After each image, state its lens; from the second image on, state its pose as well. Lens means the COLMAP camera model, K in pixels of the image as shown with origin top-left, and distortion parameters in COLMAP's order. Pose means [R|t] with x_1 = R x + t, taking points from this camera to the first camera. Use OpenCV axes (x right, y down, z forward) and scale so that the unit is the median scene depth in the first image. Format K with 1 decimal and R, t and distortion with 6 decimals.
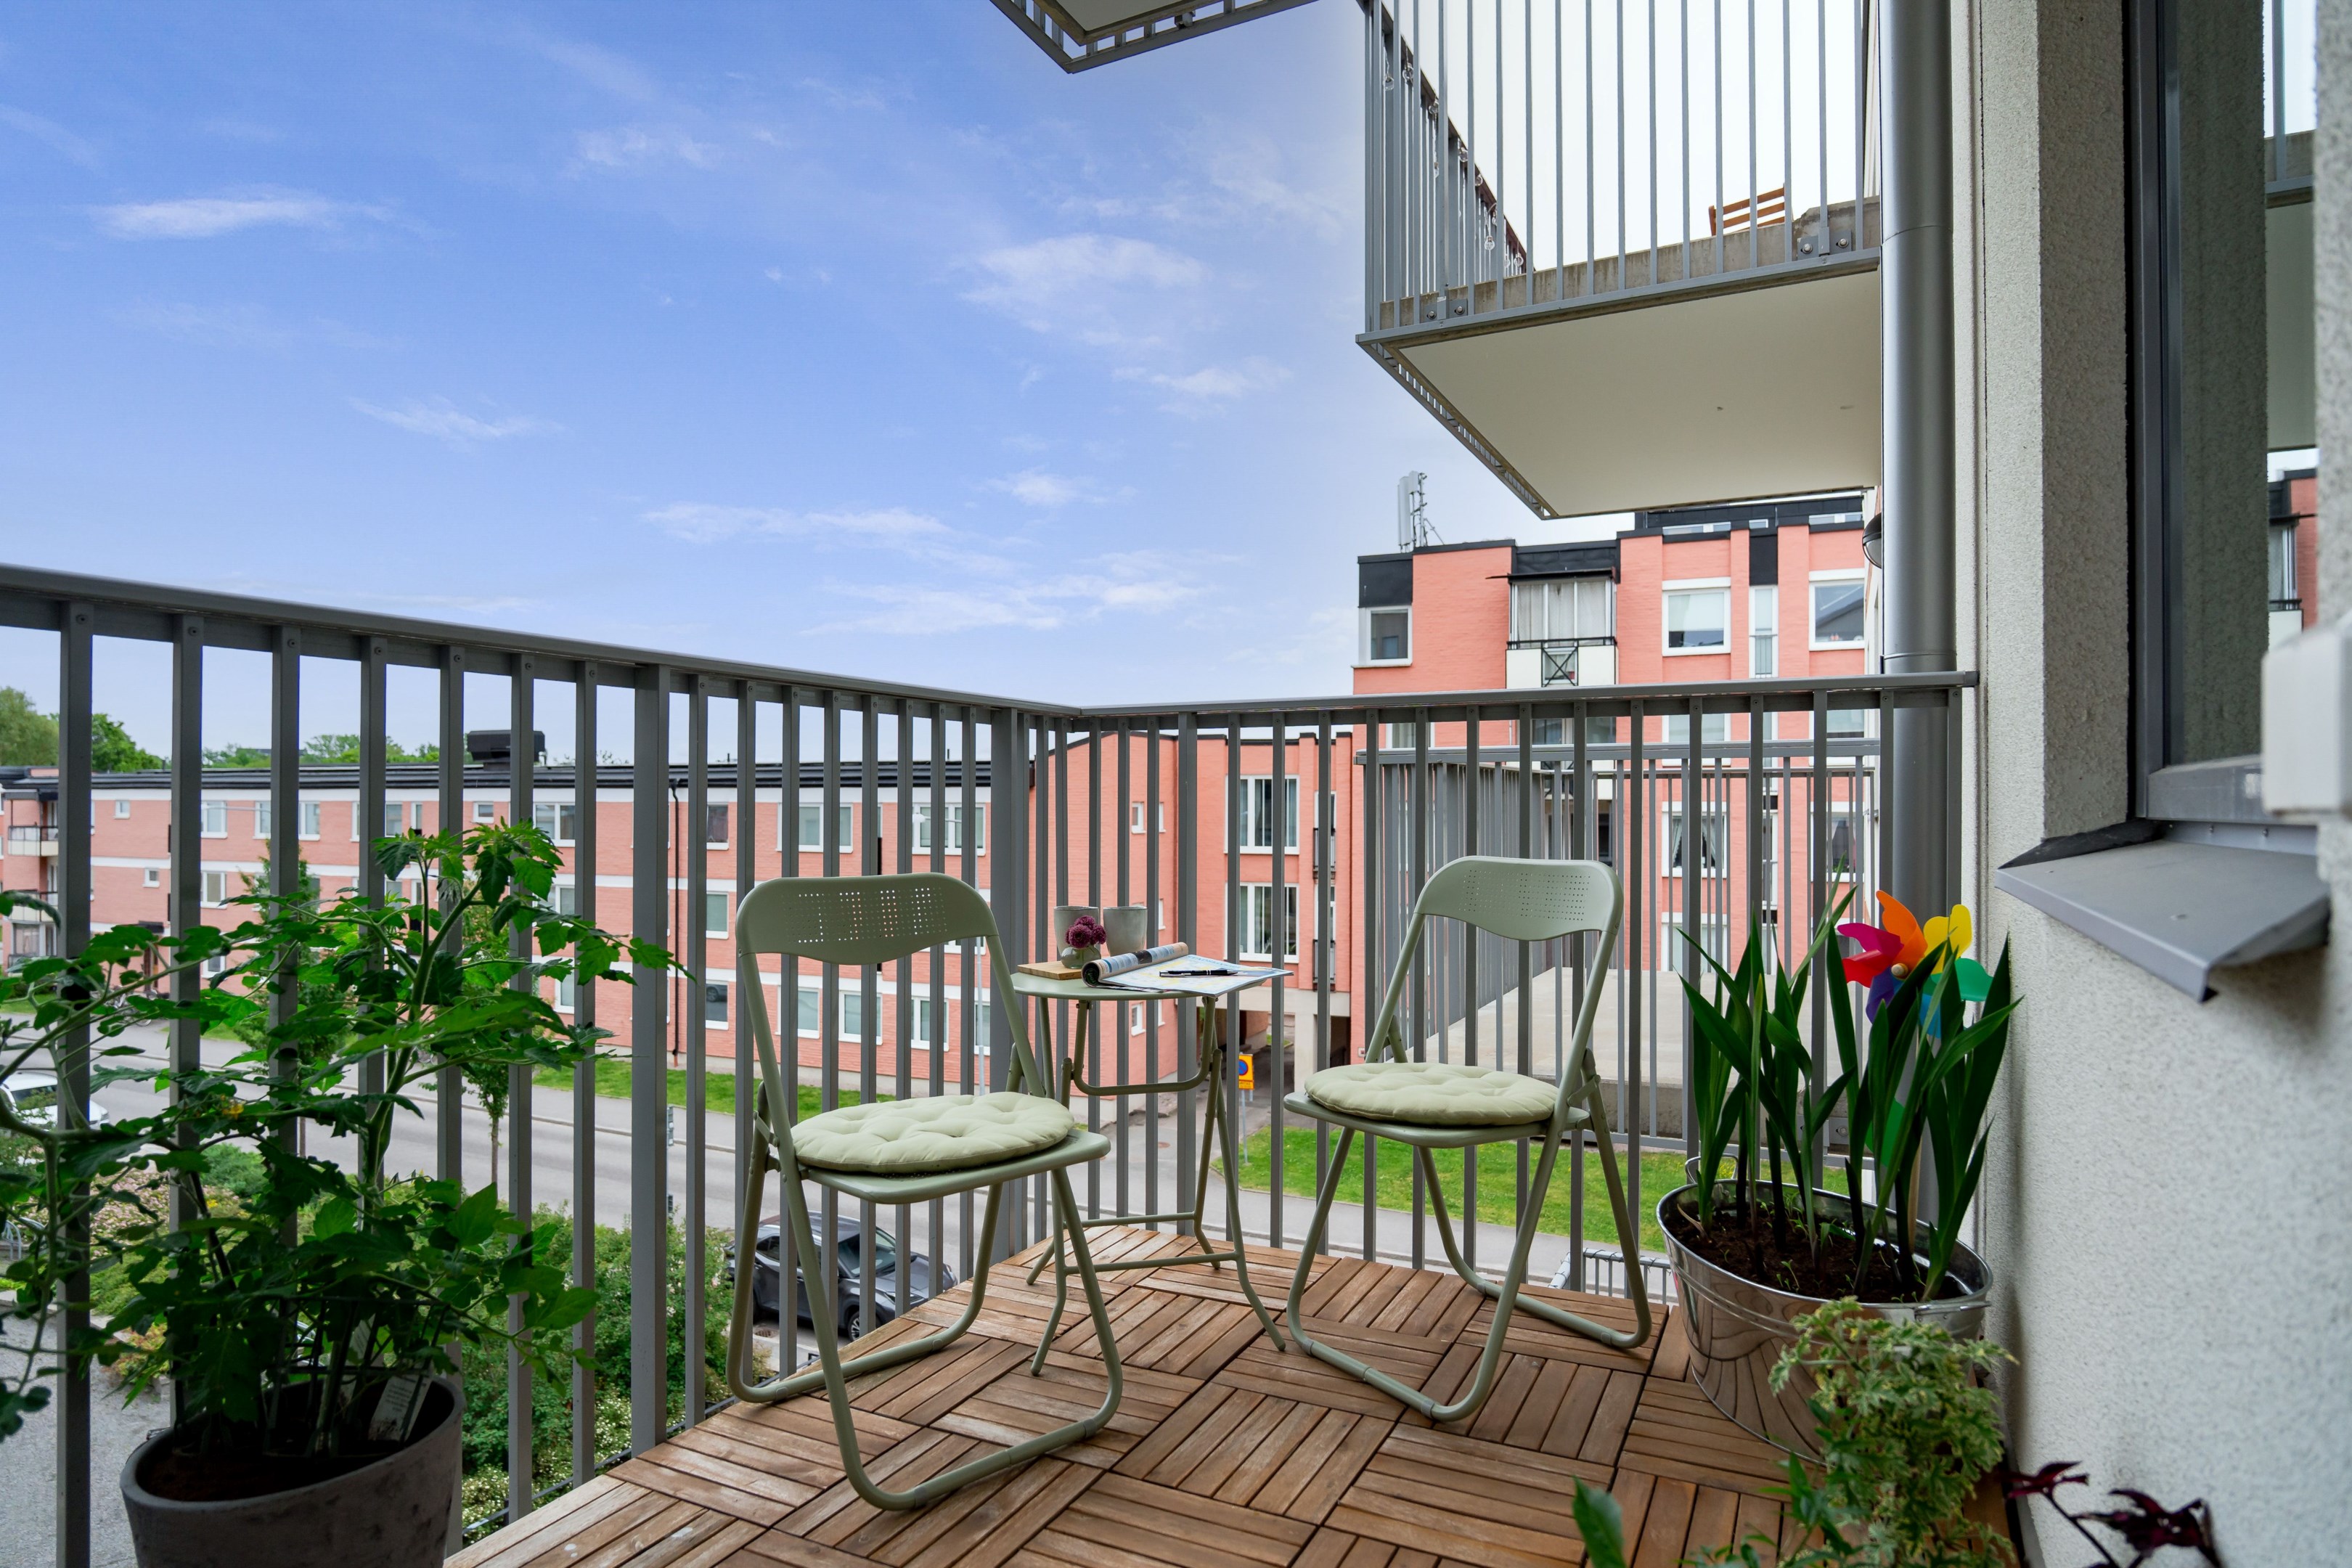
lens RADIAL K [[1281.3, 0, 1191.8], [0, 1281.3, 794.4], [0, 0, 1]] dist [-0.024331, 0.003243]
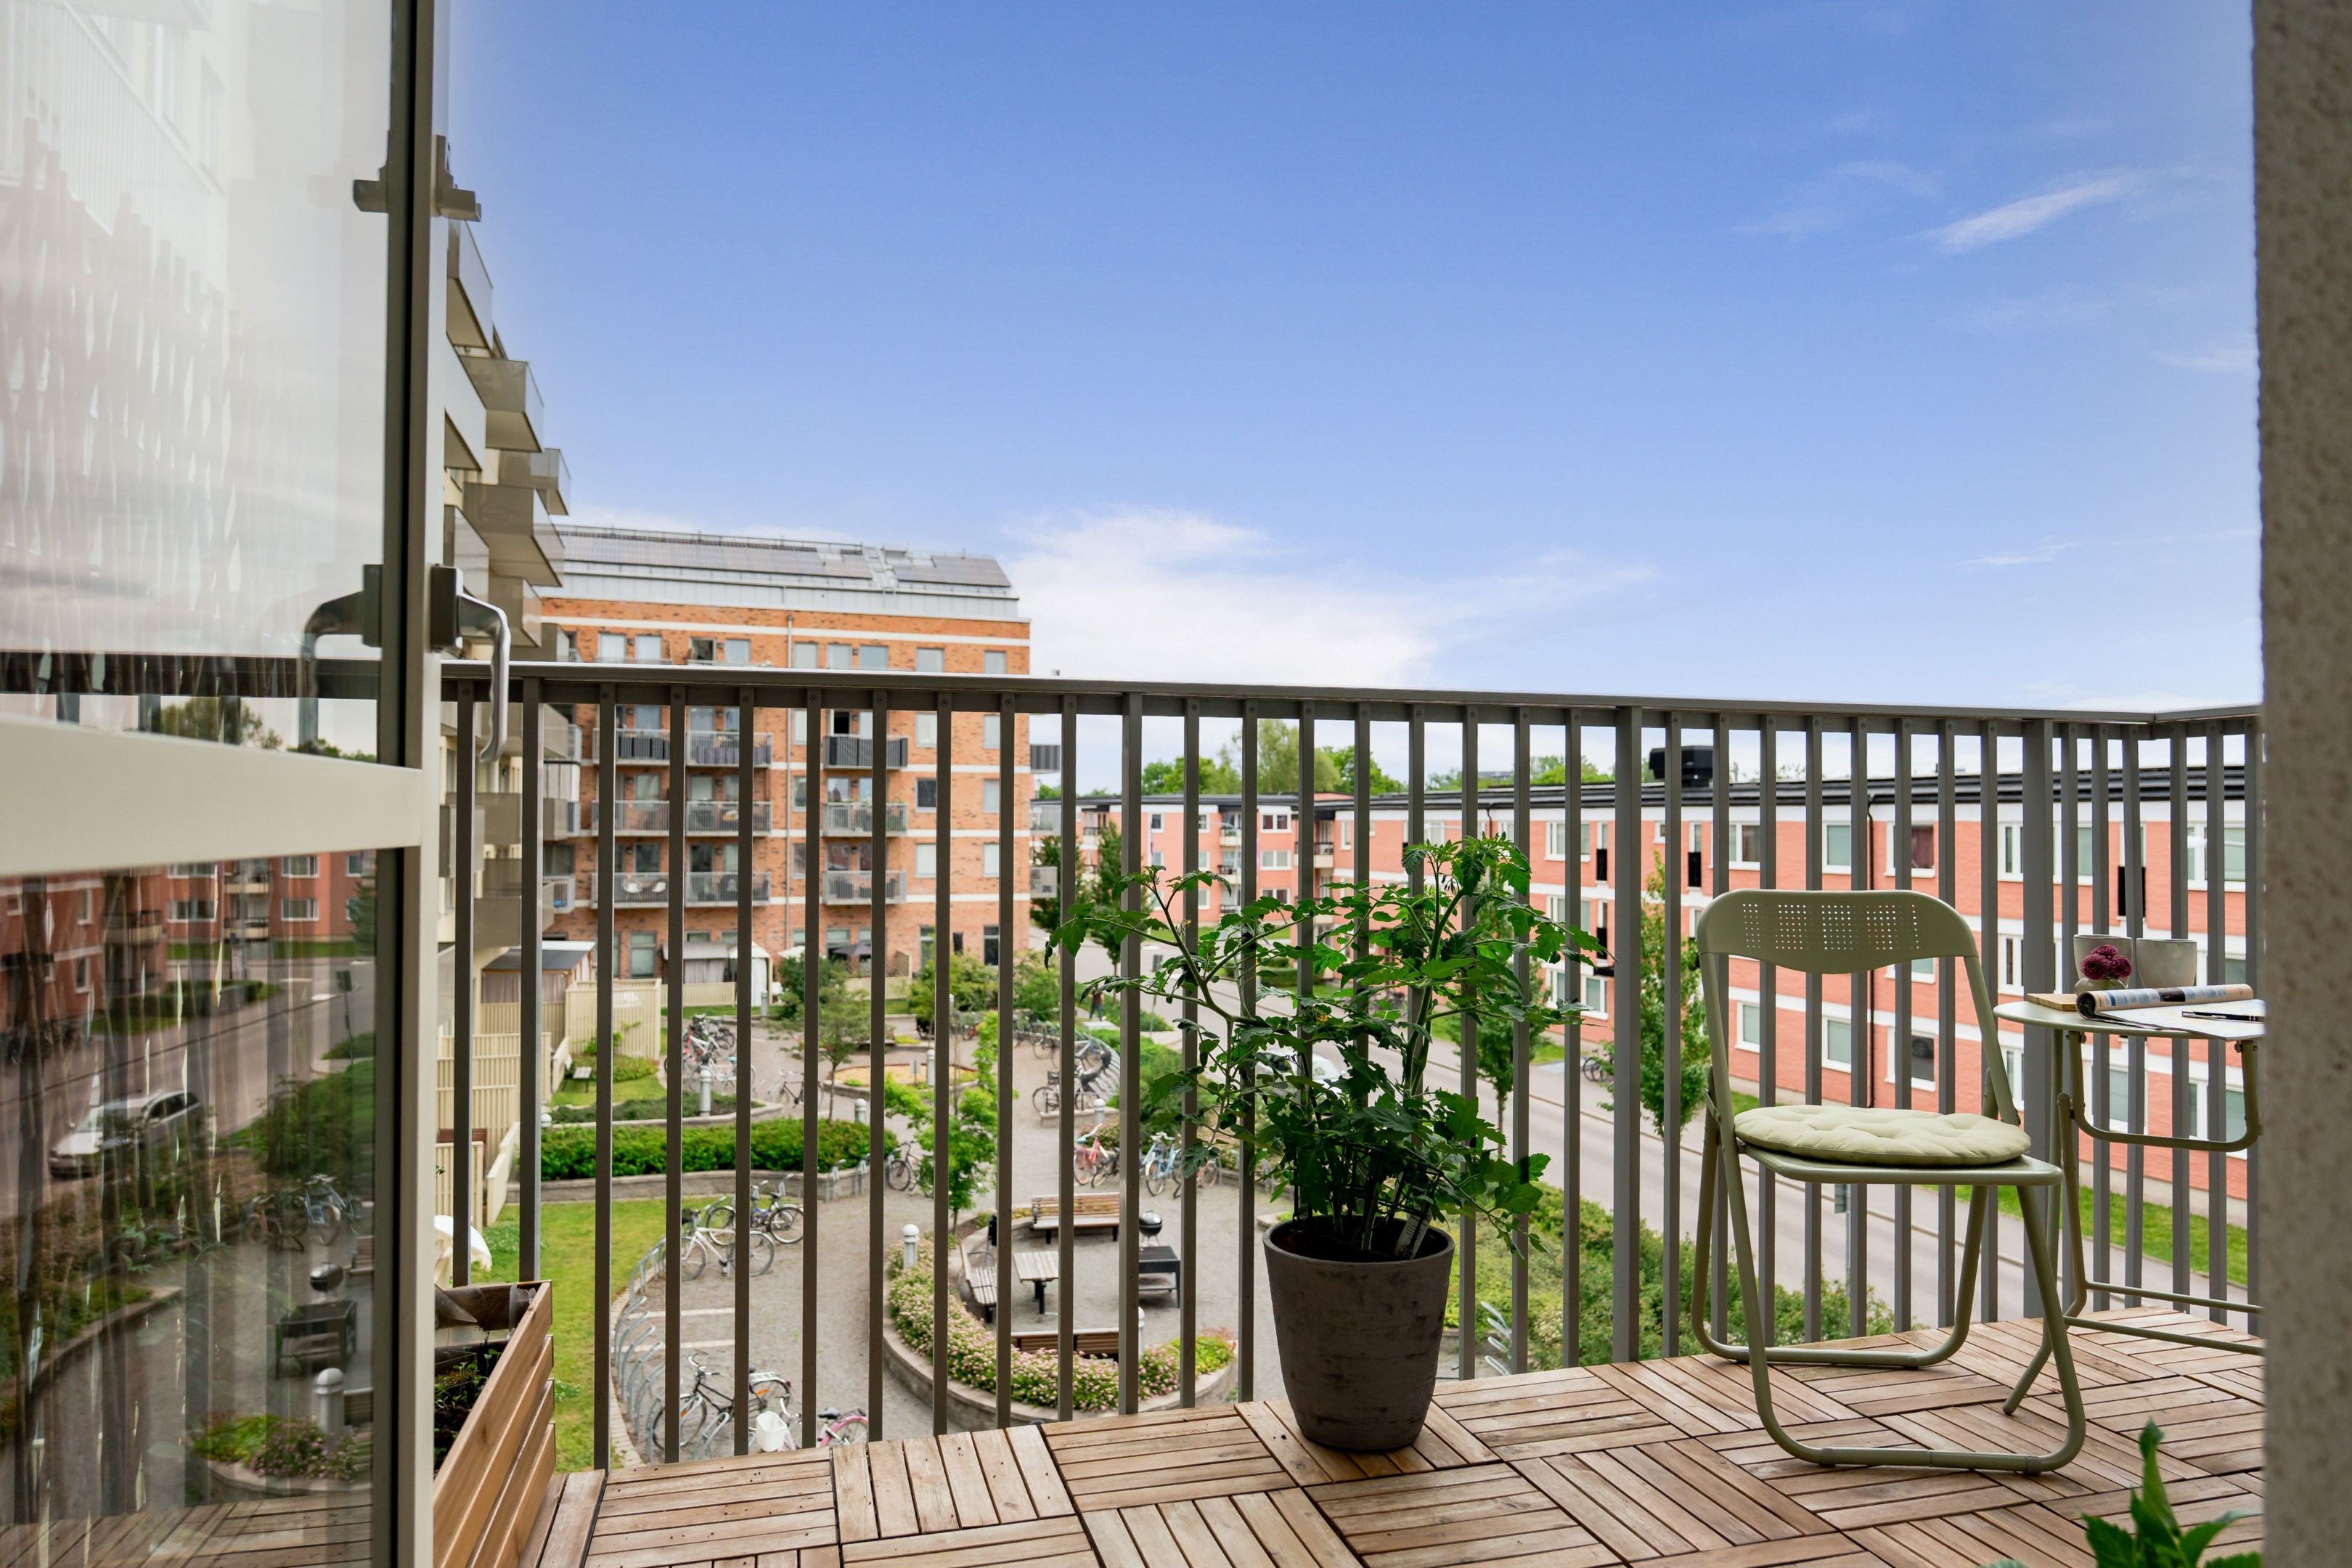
lens RADIAL K [[1472.5, 0, 1176.3], [0, 1472.5, 799.3], [0, 0, 1]] dist [-0.004560, -0.002172]
pose [[0.668291, -0.012783, -0.743790, 0.272764], [0.006179, 0.999913, -0.011633, -0.000103], [0.743874, 0.003179, 0.668312, -0.199154]]
